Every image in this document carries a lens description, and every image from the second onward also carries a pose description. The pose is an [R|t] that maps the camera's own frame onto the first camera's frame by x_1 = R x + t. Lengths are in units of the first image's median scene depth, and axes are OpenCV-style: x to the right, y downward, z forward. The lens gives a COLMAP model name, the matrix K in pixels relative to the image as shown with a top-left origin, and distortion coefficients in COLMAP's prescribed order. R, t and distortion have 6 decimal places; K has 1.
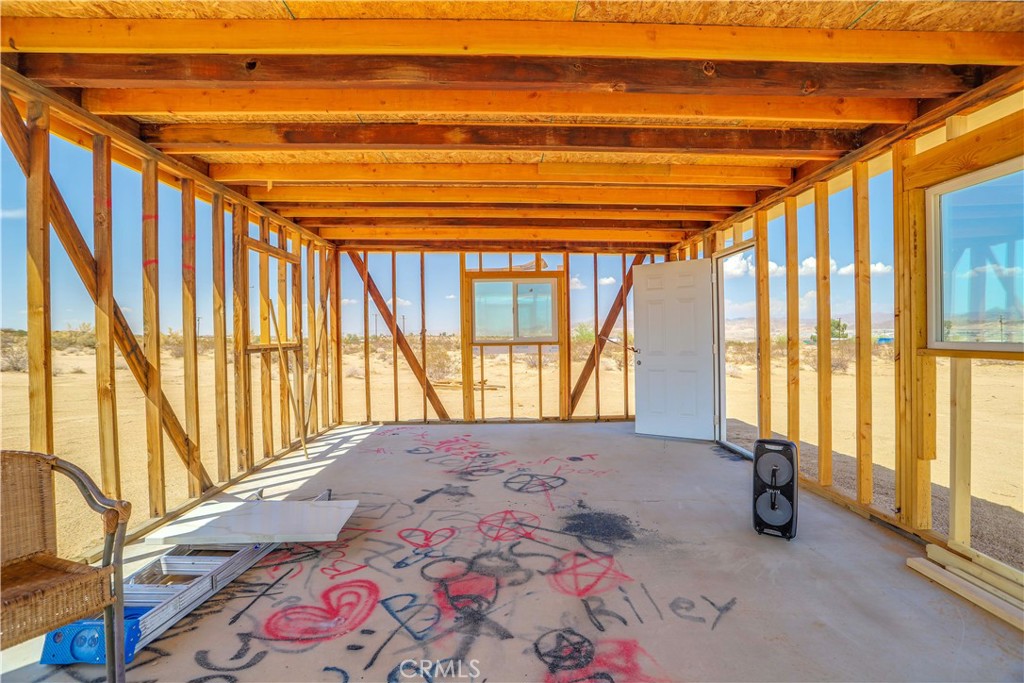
lens RADIAL K [[494.8, 0, 508.3], [0, 494.8, 336.9], [0, 0, 1]] dist [-0.072761, 0.029416]
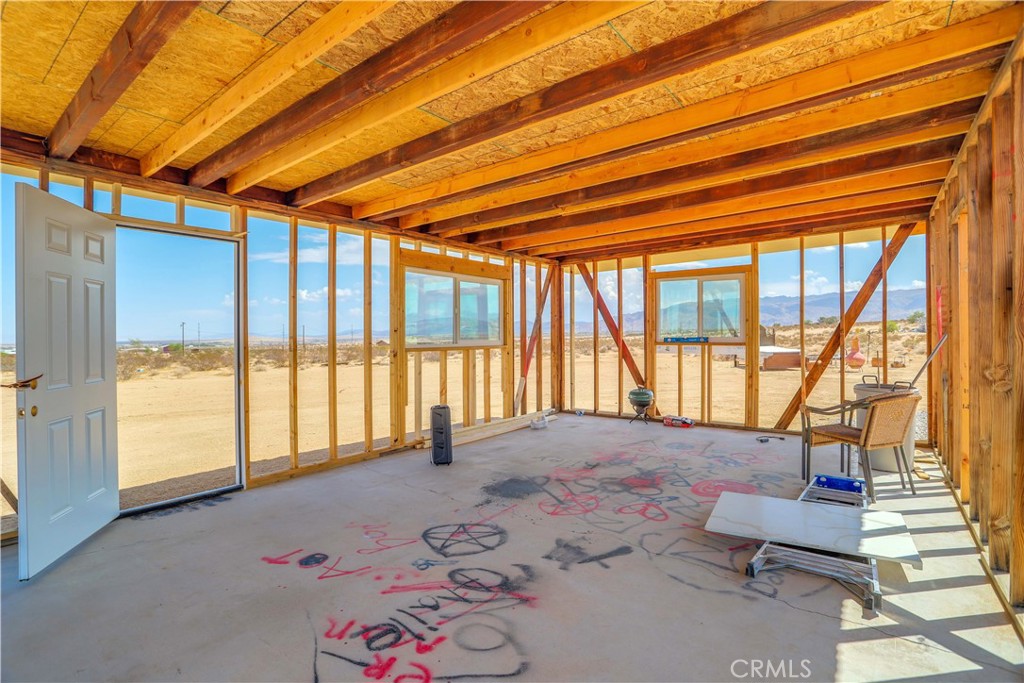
lens RADIAL K [[494.8, 0, 508.9], [0, 494.8, 341.6], [0, 0, 1]] dist [-0.072761, 0.029416]
pose [[-0.787882, 0.013216, 0.615685, -0.595083], [0.020460, 0.999780, 0.004721, -0.003252], [-0.615487, 0.016317, -0.787978, 1.981921]]
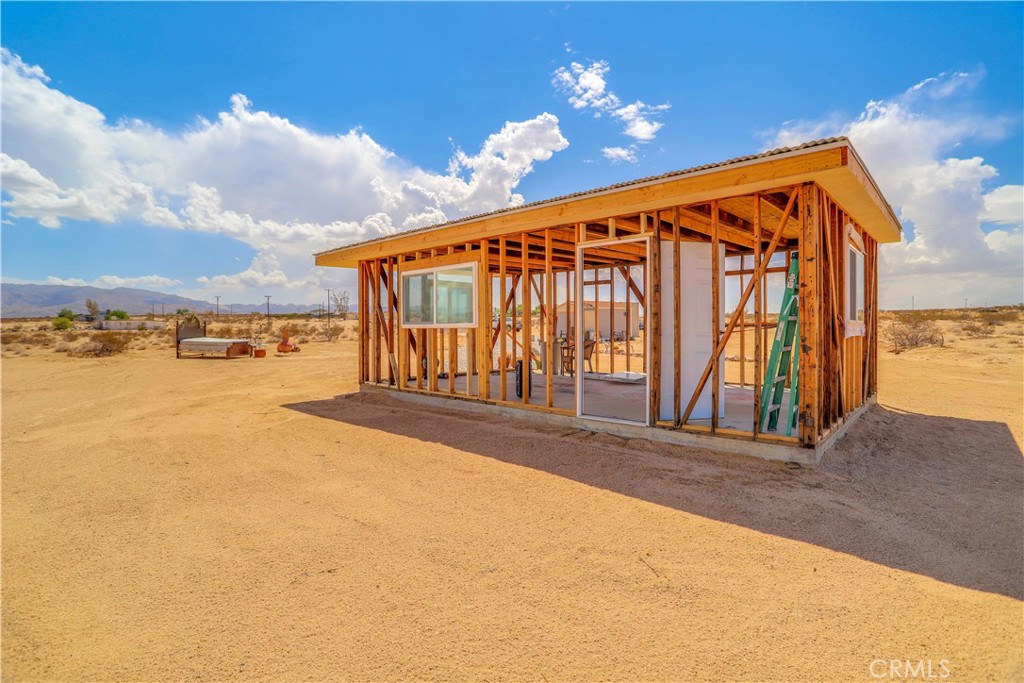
lens RADIAL K [[494.8, 0, 510.7], [0, 494.8, 340.4], [0, 0, 1]] dist [-0.072761, 0.029416]
pose [[-0.672278, 0.031639, -0.739622, 2.324033], [0.010390, 0.999391, 0.033308, 0.016256], [0.740225, 0.014708, -0.672198, 2.446705]]
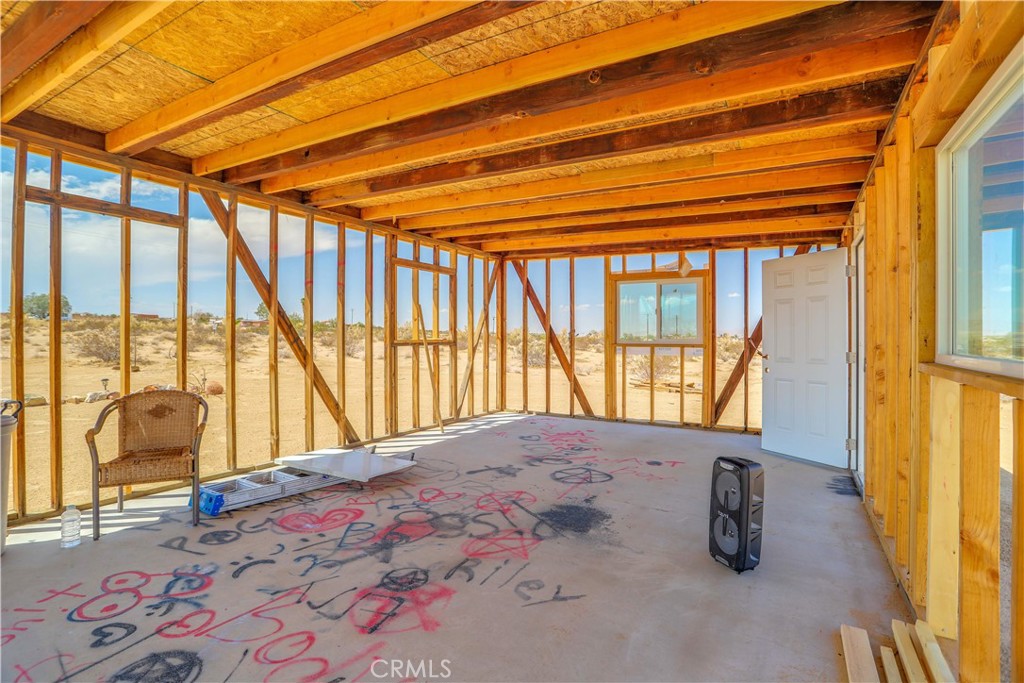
lens RADIAL K [[494.8, 0, 507.9], [0, 494.8, 336.7], [0, 0, 1]] dist [-0.072761, 0.029416]
pose [[0.852145, 0.018895, -0.522965, 0.599601], [-0.018922, 0.999807, 0.005291, -0.006420], [0.522964, 0.005387, 0.852338, 0.021864]]
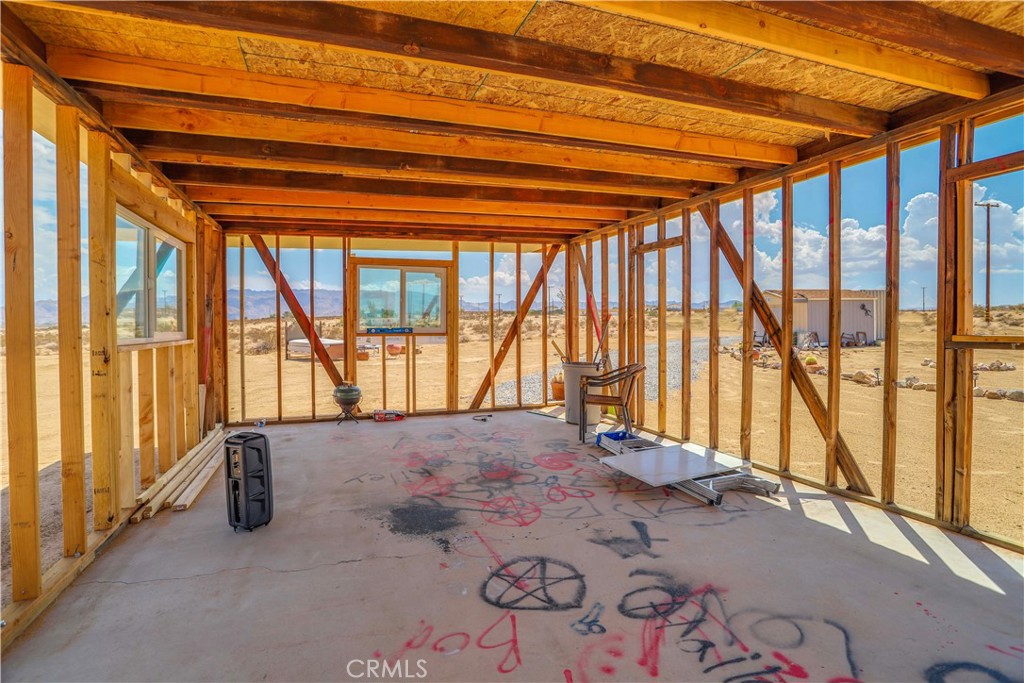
lens RADIAL K [[494.8, 0, 507.4], [0, 494.8, 339.8], [0, 0, 1]] dist [-0.072761, 0.029416]
pose [[-0.941903, 0.027428, -0.334762, 0.341586], [0.016535, 0.999238, 0.035346, -0.011750], [0.335477, 0.027757, -0.941640, 1.957819]]
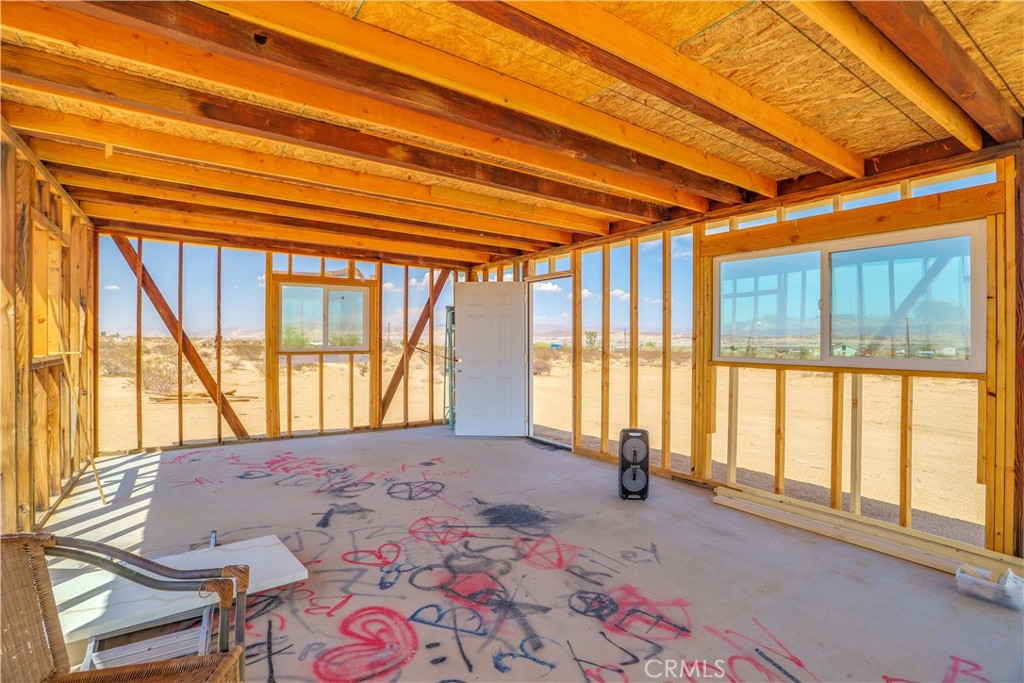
lens RADIAL K [[494.8, 0, 506.7], [0, 494.8, 337.8], [0, 0, 1]] dist [-0.072761, 0.029416]
pose [[0.838690, 0.016397, 0.544363, -0.460142], [-0.013169, 0.999865, -0.009827, -0.022305], [-0.544450, 0.001073, 0.838792, 0.031684]]
